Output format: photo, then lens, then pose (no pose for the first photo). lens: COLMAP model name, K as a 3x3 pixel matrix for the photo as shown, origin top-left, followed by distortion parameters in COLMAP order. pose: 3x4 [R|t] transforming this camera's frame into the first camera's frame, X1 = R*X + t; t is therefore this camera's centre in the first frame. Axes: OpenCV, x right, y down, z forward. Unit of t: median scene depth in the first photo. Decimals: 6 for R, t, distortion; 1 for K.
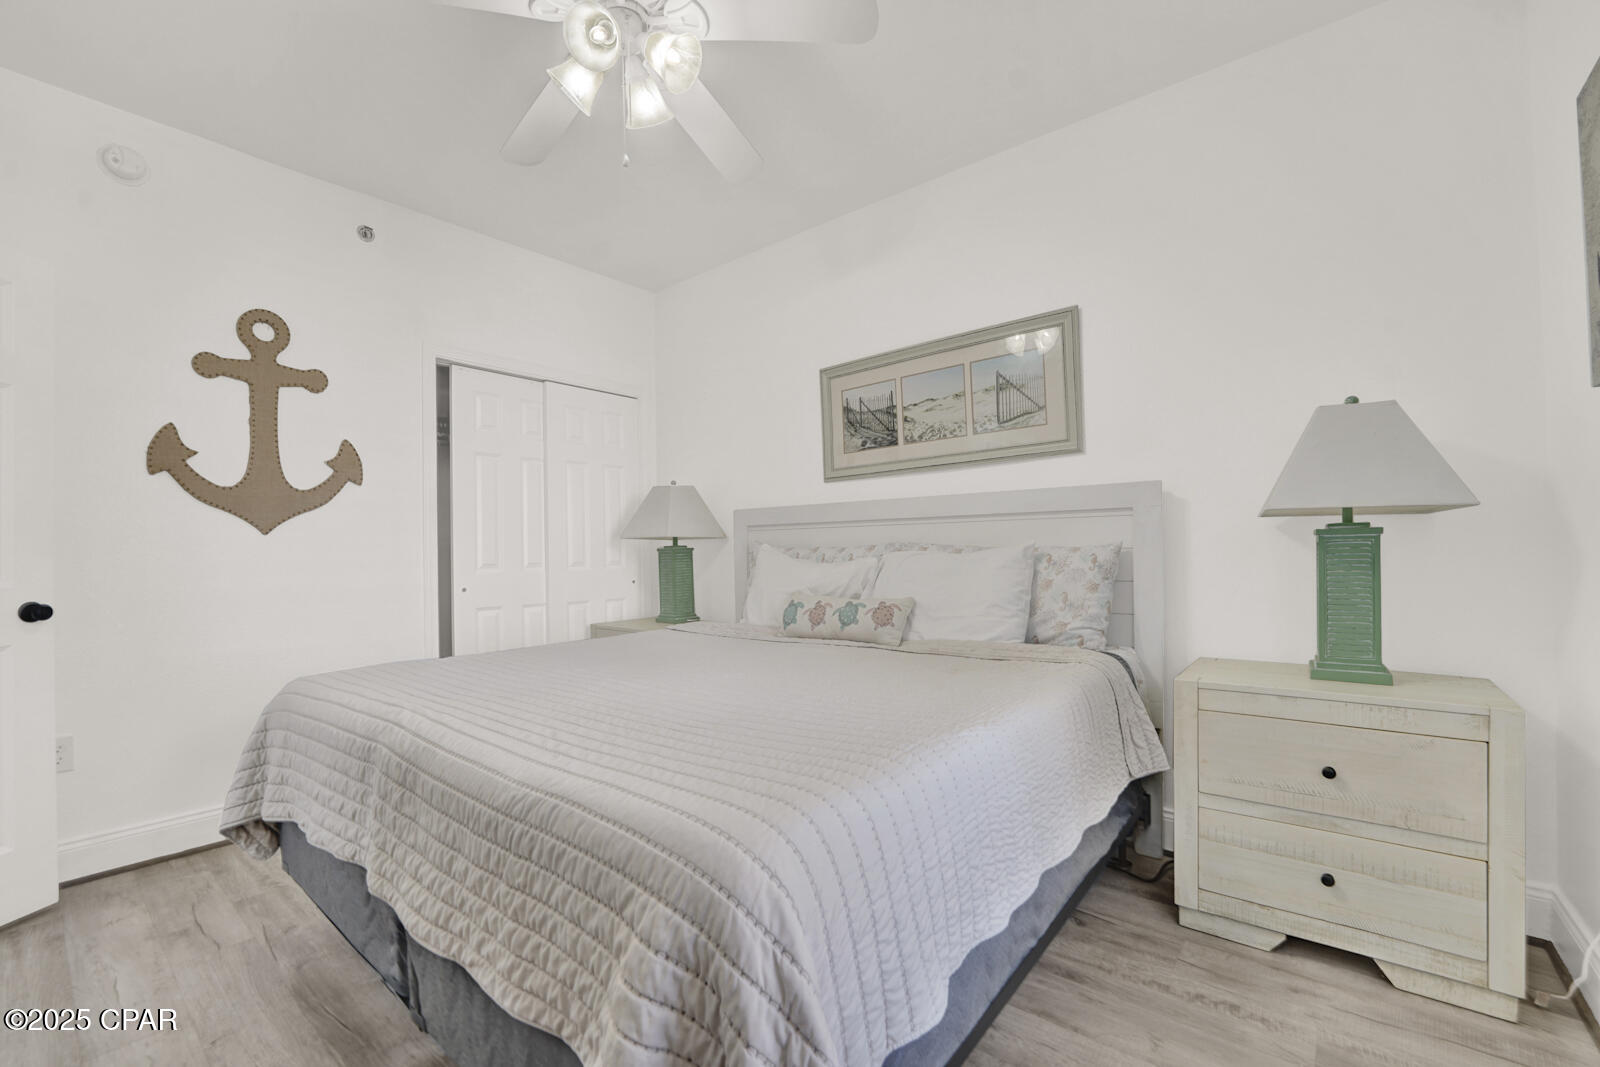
lens RADIAL K [[666.4, 0, 794.0], [0, 666.4, 545.8], [0, 0, 1]] dist [-0.022176, 0.000564]
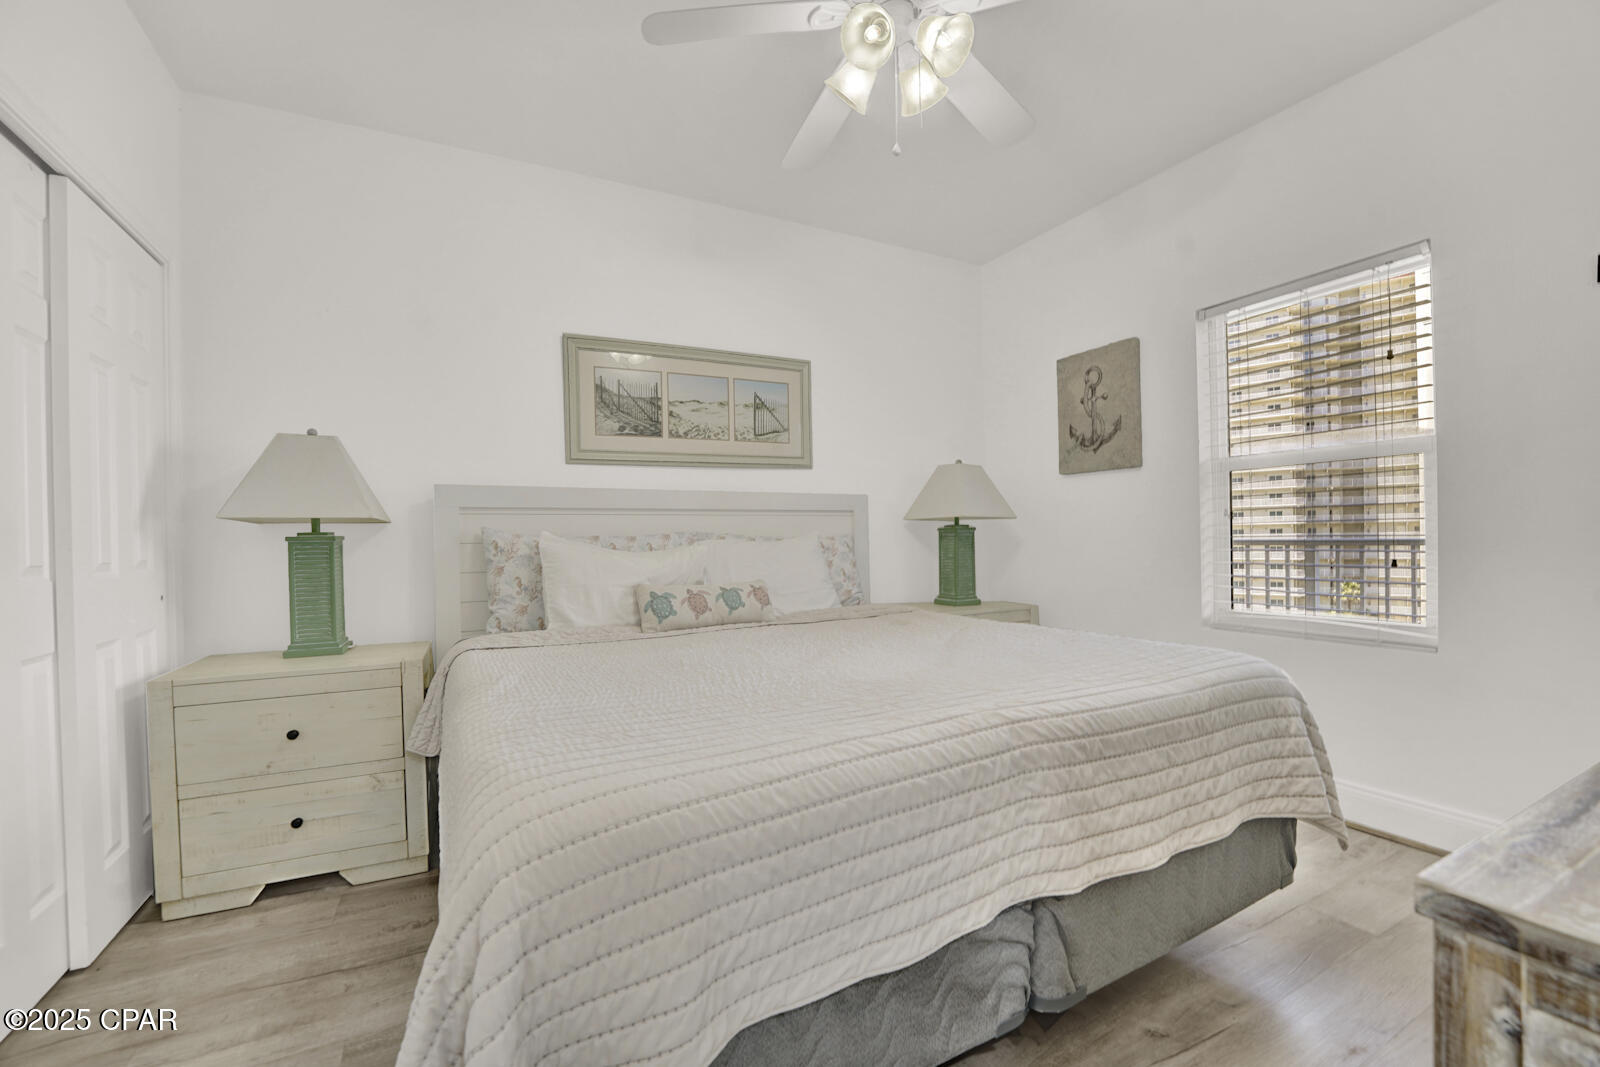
lens RADIAL K [[666.4, 0, 794.0], [0, 666.4, 545.8], [0, 0, 1]] dist [-0.022176, 0.000564]
pose [[0.384486, 0.003062, 0.923126, -0.741117], [0.004621, 0.999976, -0.005242, 0.022480], [-0.923119, 0.006281, 0.384462, 0.442484]]
